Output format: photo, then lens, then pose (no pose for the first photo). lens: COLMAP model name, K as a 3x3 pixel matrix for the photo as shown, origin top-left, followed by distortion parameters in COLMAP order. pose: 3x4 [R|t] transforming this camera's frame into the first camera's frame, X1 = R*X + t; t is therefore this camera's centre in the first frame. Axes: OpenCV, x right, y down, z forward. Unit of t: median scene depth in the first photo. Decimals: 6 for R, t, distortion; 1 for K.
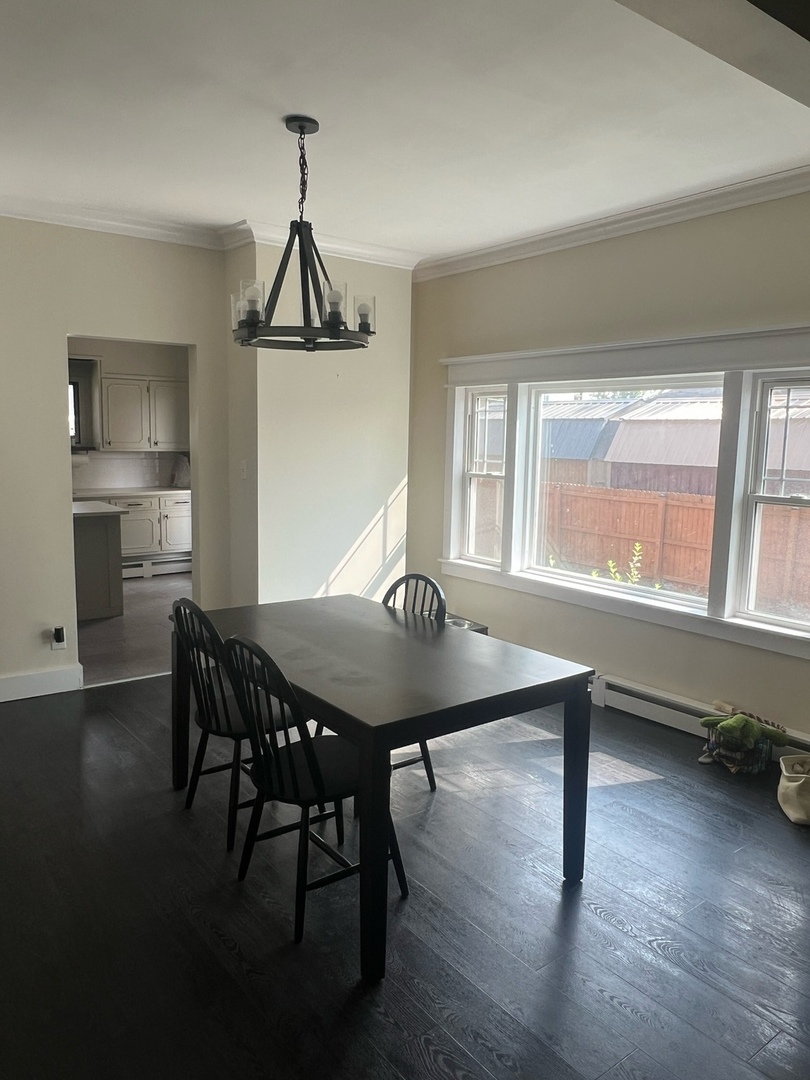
lens RADIAL K [[770.7, 0, 404.4], [0, 770.7, 536.5], [0, 0, 1]] dist [0.009845, 0.001820]
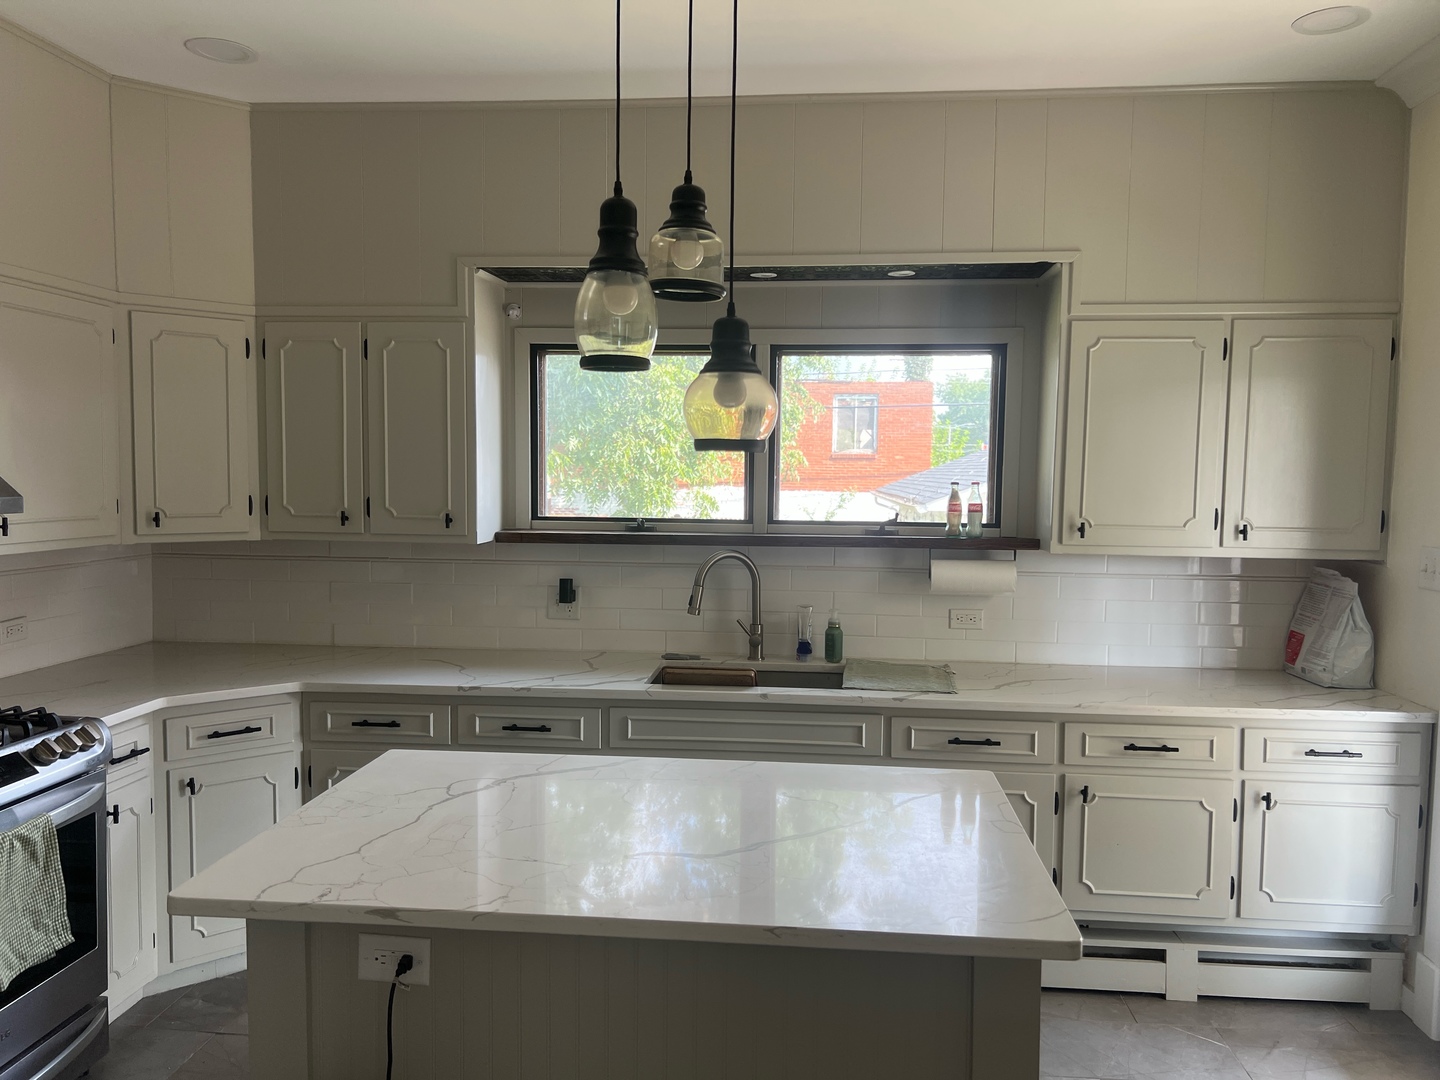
lens RADIAL K [[1043.5, 0, 714.3], [0, 1043.5, 539.5], [0, 0, 1]] dist [0.029805, -0.042981]
pose [[0.724915, 0.035597, -0.687918, -0.197479], [-0.087723, 0.995303, -0.040938, -0.085201], [0.683230, 0.090023, 0.724633, 0.587097]]
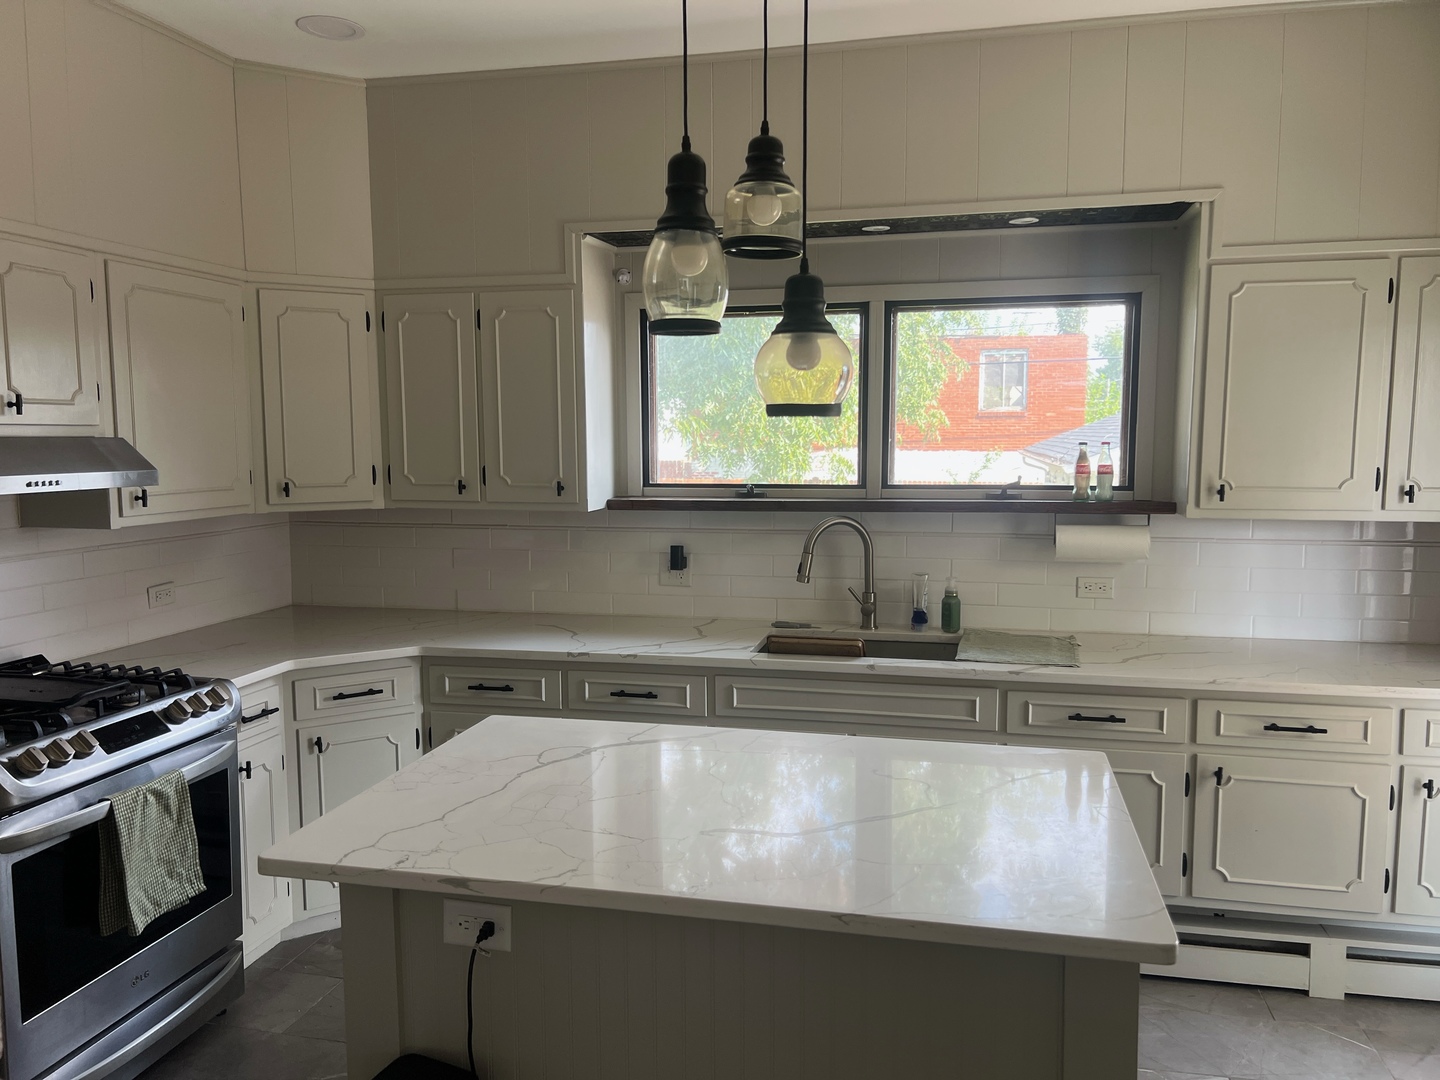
lens RADIAL K [[1043.5, 0, 720.1], [0, 1043.5, 539.7], [0, 0, 1]] dist [0.029805, -0.042981]
pose [[0.627707, 0.059039, -0.776207, -0.193620], [-0.085460, 0.996319, 0.006671, -0.088256], [0.773744, 0.062147, 0.630442, 0.602924]]
